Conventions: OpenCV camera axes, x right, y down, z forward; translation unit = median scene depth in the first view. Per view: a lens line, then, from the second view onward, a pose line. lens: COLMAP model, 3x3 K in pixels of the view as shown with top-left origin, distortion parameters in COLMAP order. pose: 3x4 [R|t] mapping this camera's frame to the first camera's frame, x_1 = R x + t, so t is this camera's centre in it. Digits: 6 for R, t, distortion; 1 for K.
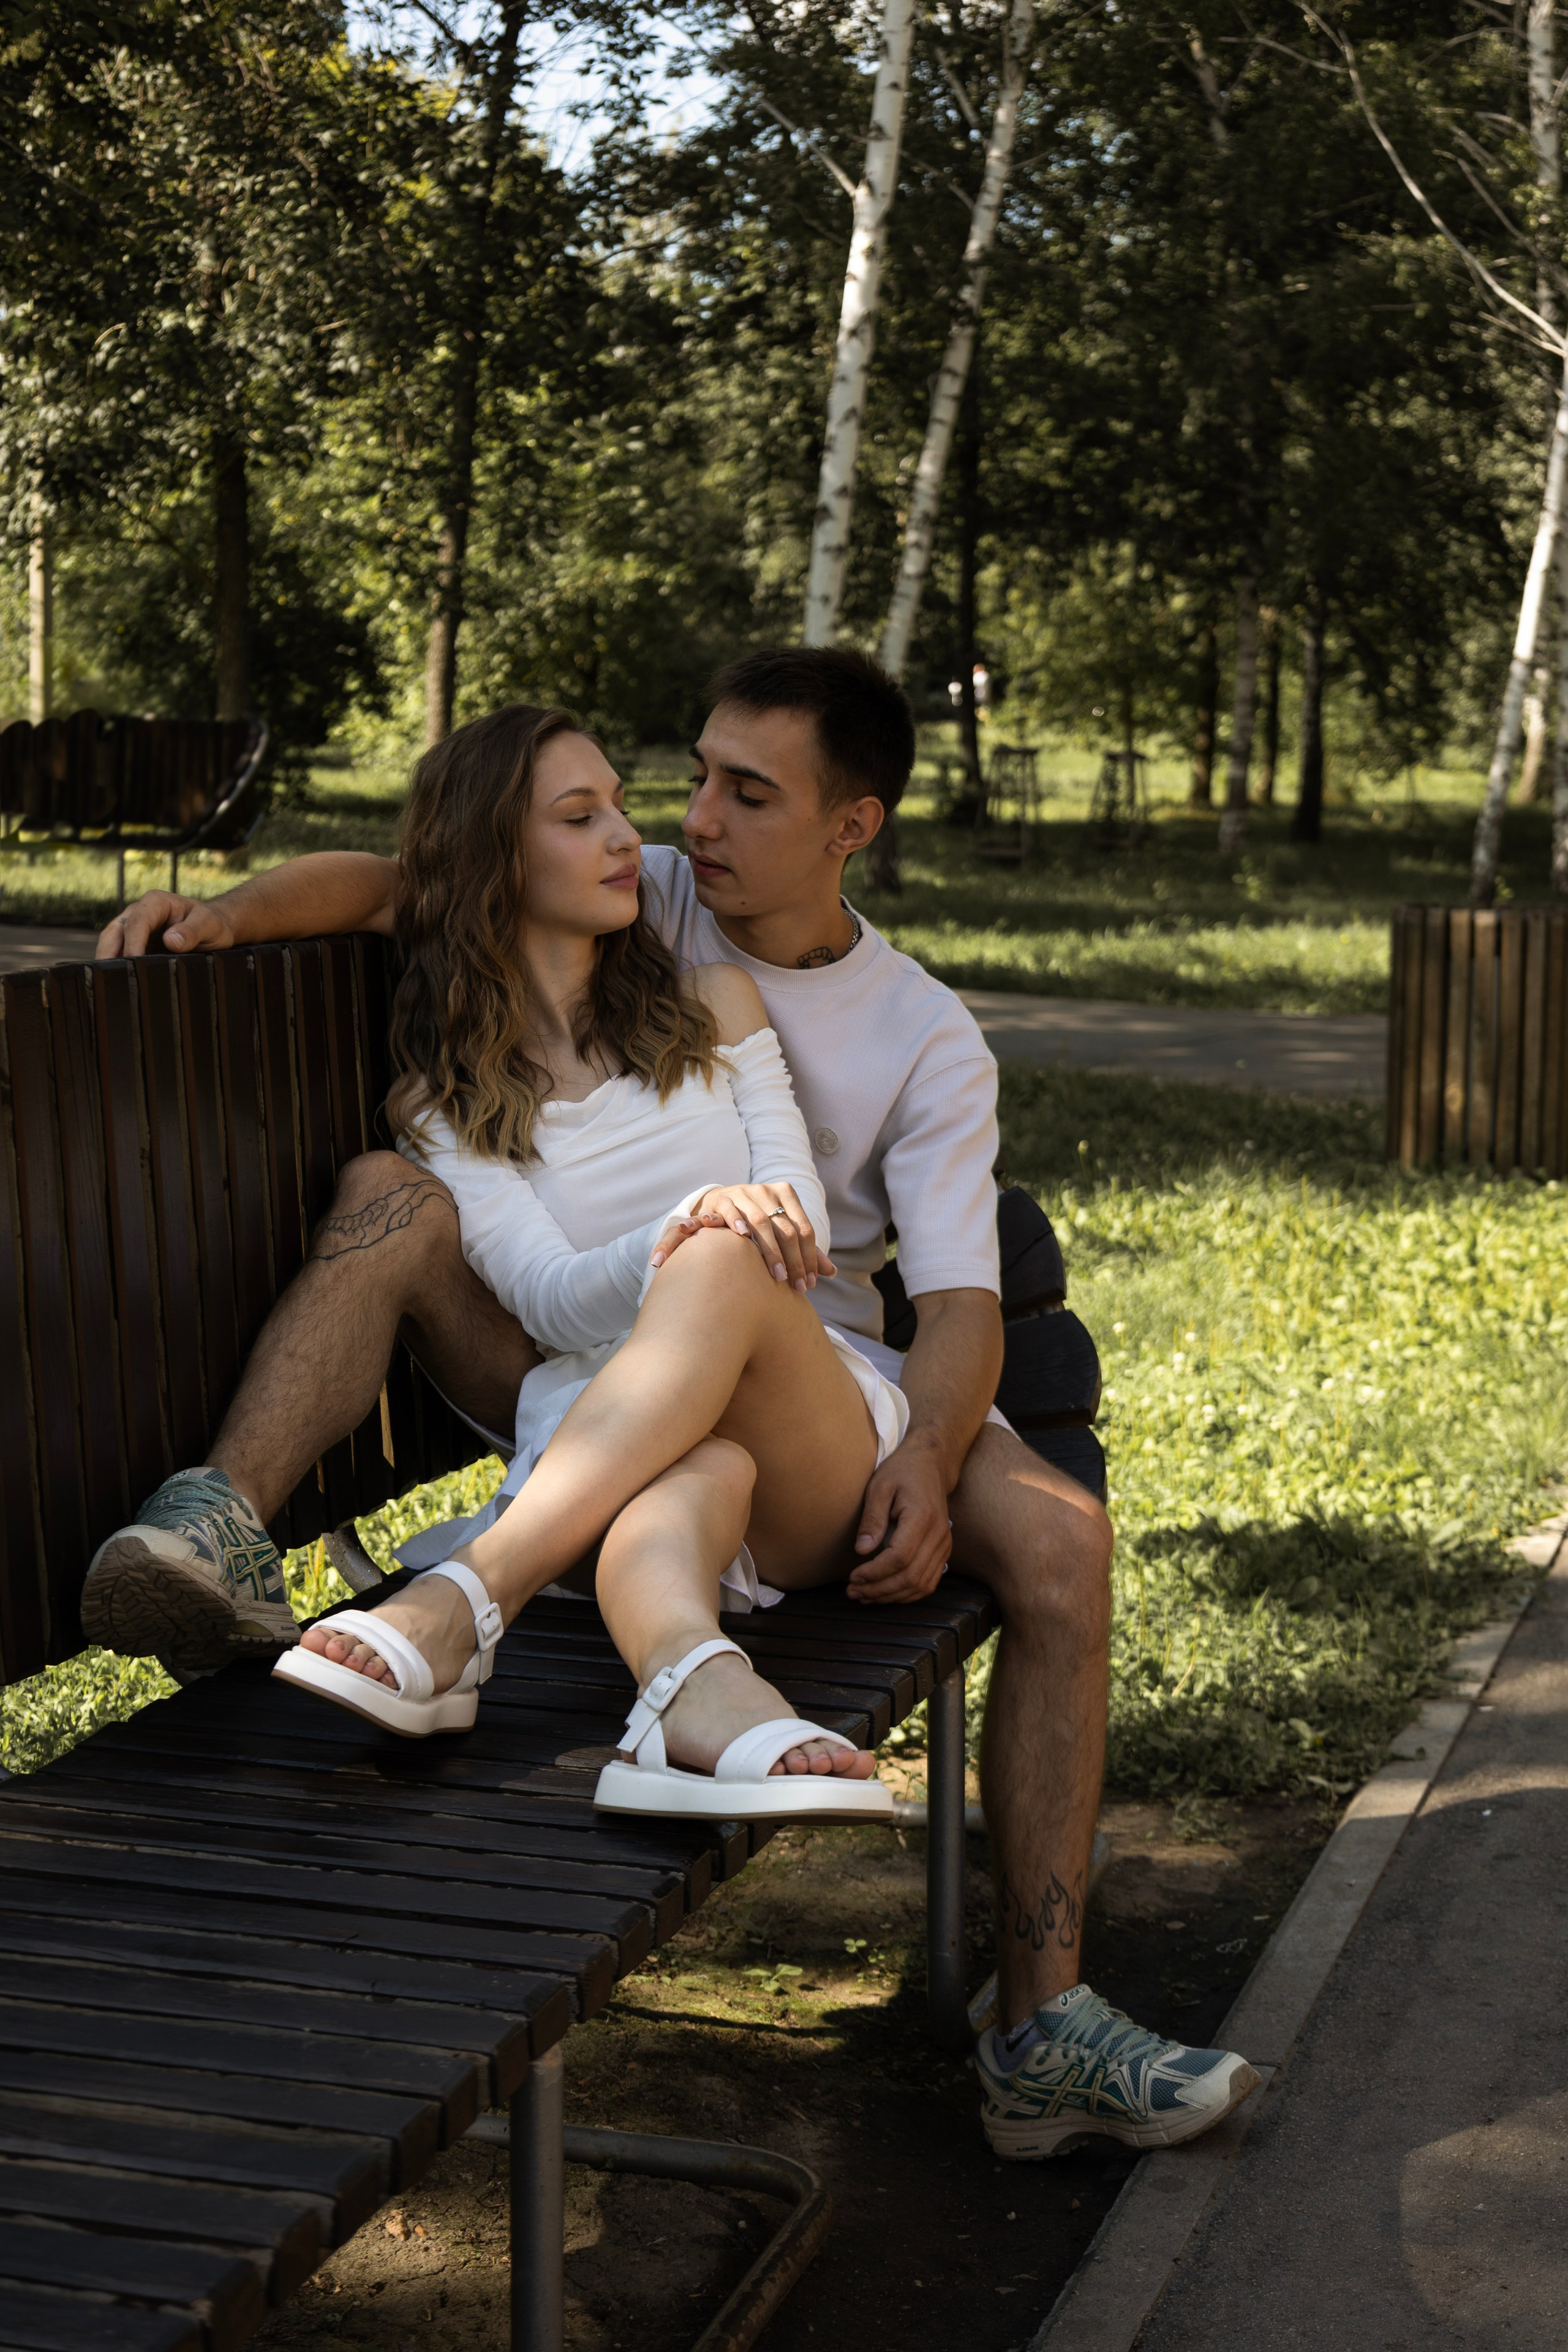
lens RADIAL K [[3910.5, 0, 784.0], [0, 3910.5, 1176.0], [0, 0, 1]] dist [0.027156, 0.031402]
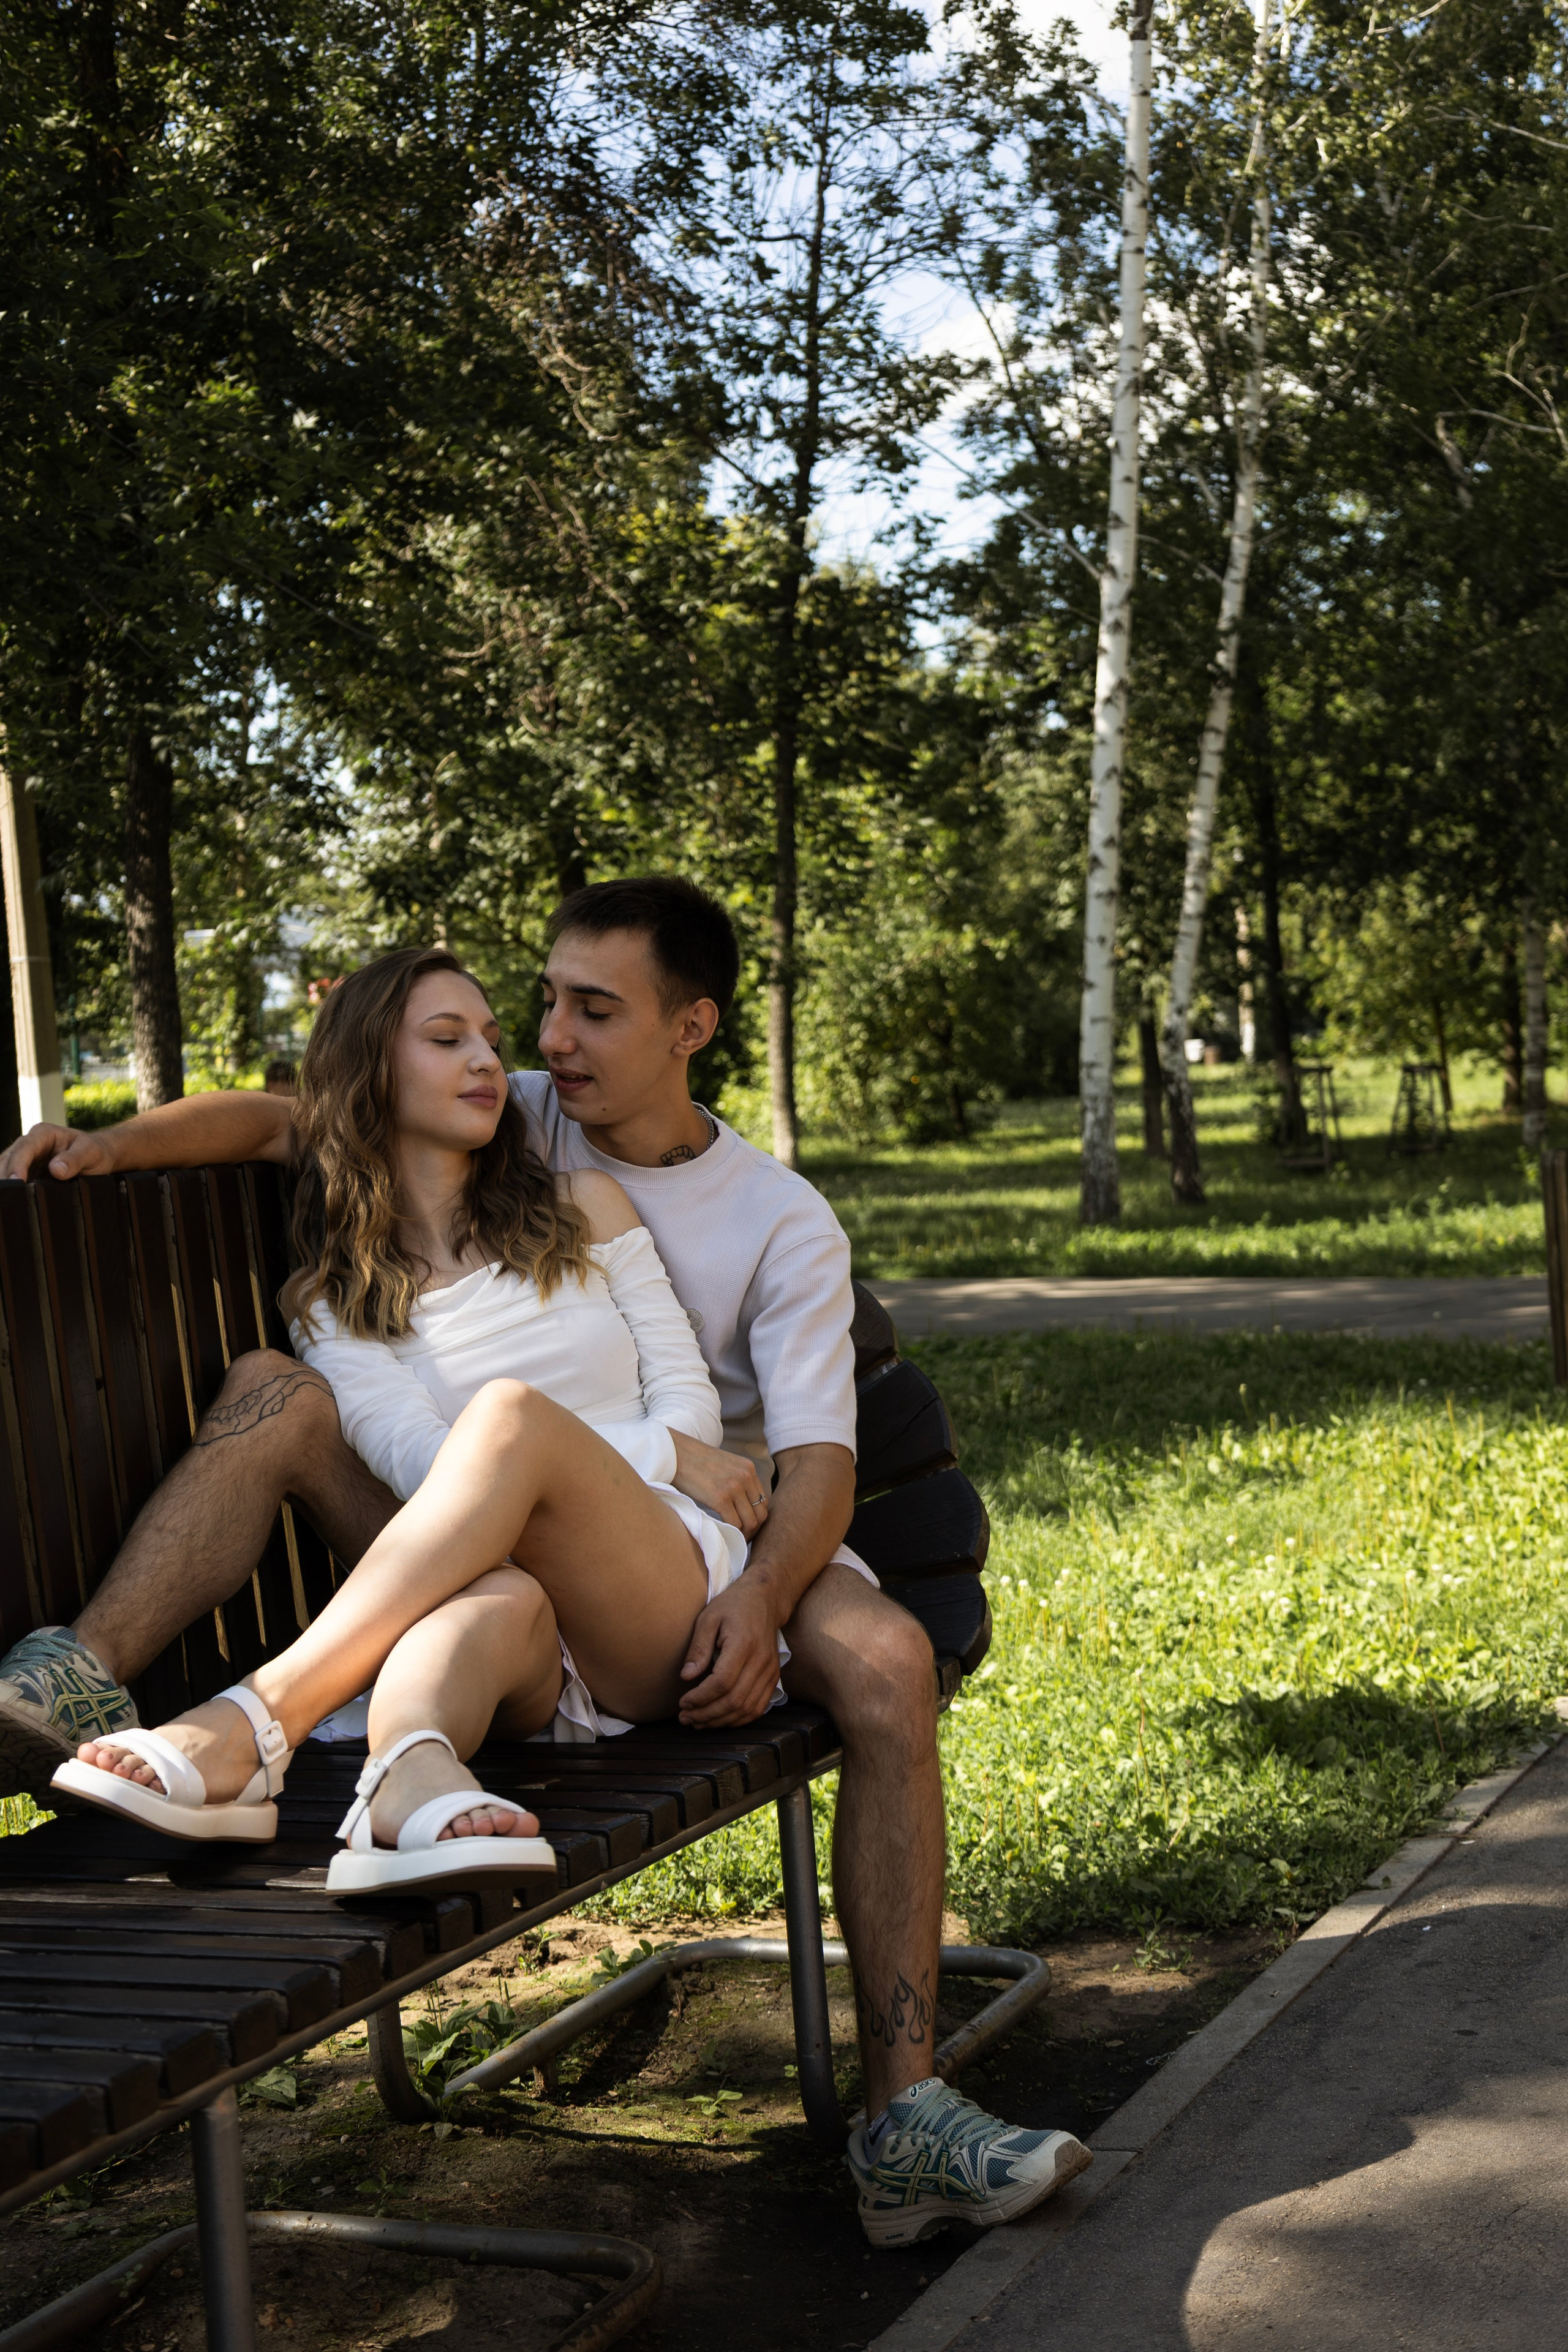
lens RADIAL K [[3581.3, 0, 784.0], [0, 3581.3, 1176.0], [0, 0, 1]] dist [-0.005887, 0.101284]
pose [[0.991316, -0.075303, -0.107803, 0.106727], [0.065105, 0.993329, -0.095178, 0.034650], [0.114251, 0.087333, 0.989606, 0.001931]]
